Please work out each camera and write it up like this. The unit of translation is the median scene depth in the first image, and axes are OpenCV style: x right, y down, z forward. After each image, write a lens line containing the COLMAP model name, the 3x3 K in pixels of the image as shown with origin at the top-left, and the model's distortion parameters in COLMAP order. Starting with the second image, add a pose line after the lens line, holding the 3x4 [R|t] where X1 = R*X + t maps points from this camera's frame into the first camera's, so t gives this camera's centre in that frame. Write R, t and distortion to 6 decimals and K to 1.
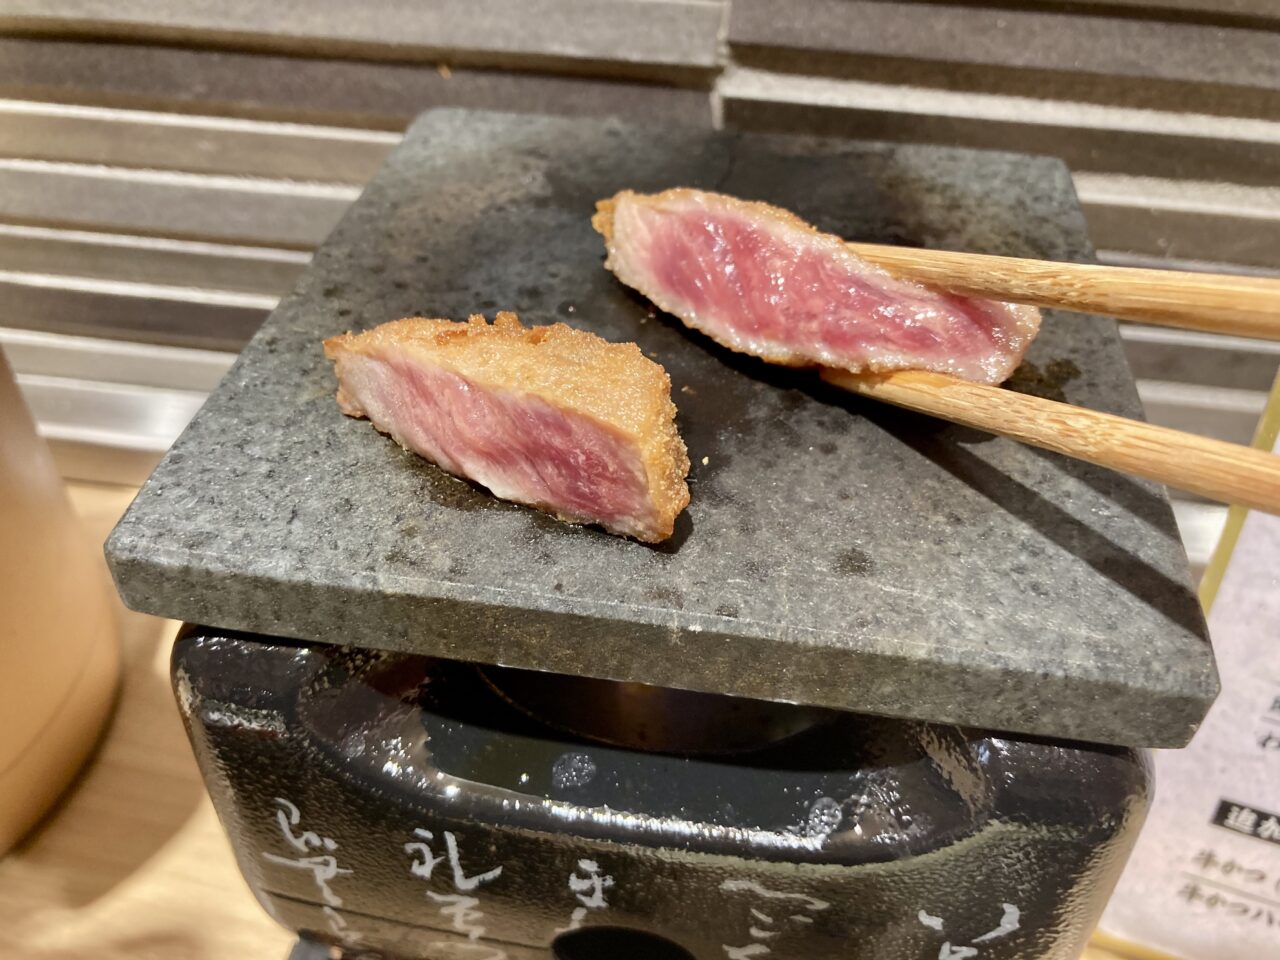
lens RADIAL K [[1151.7, 0, 640.0], [0, 1151.7, 480.0], [0, 0, 1]] dist [-0.005688, 0.109758]
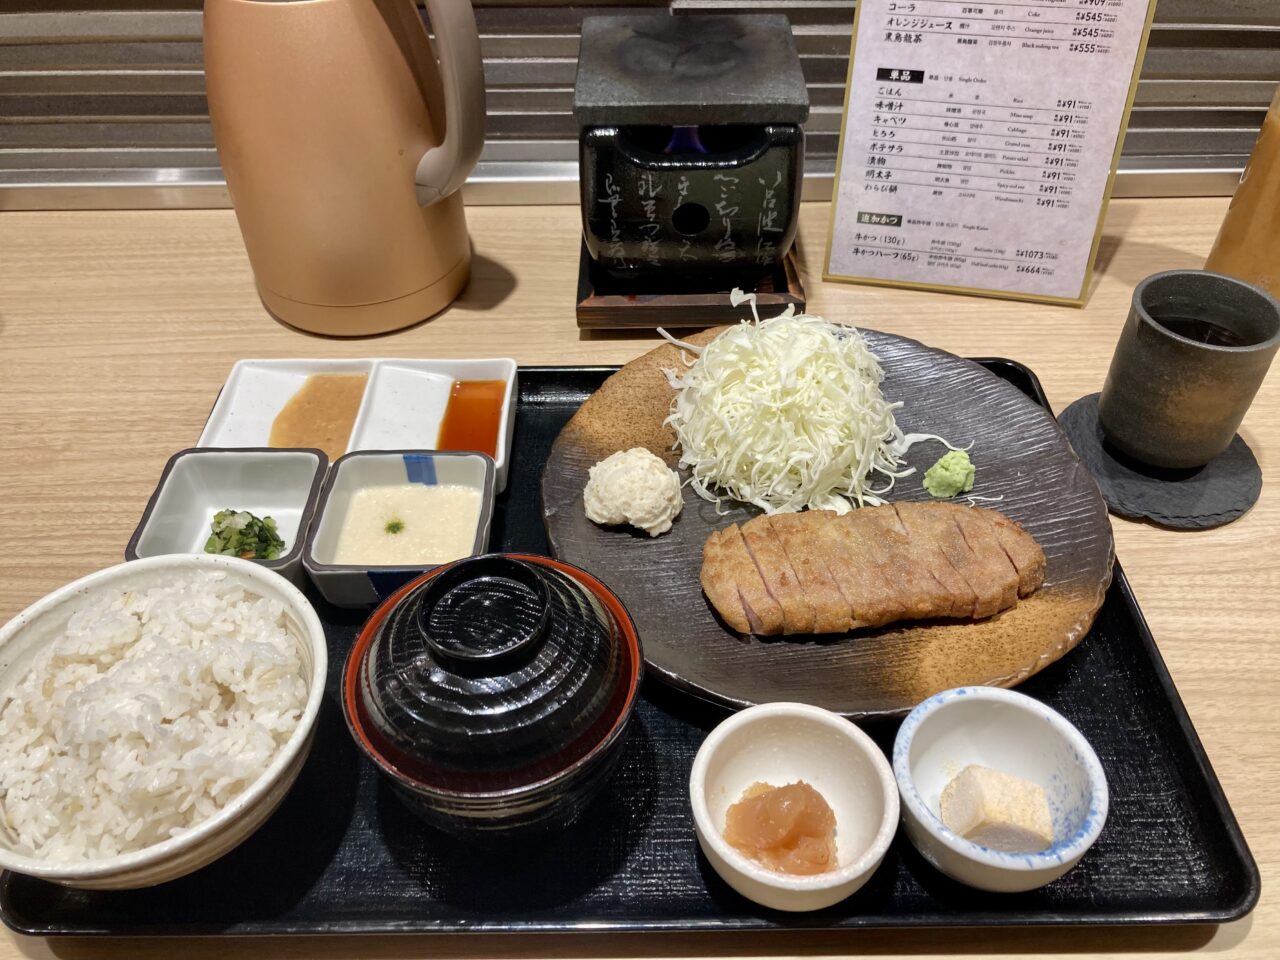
lens RADIAL K [[1151.7, 0, 640.0], [0, 1151.7, 480.0], [0, 0, 1]] dist [-0.005688, 0.109758]
pose [[0.989105, -0.120816, 0.084111, -0.666328], [0.118587, 0.992459, 0.031036, 1.233144], [-0.087227, -0.020724, 0.995973, -3.132501]]
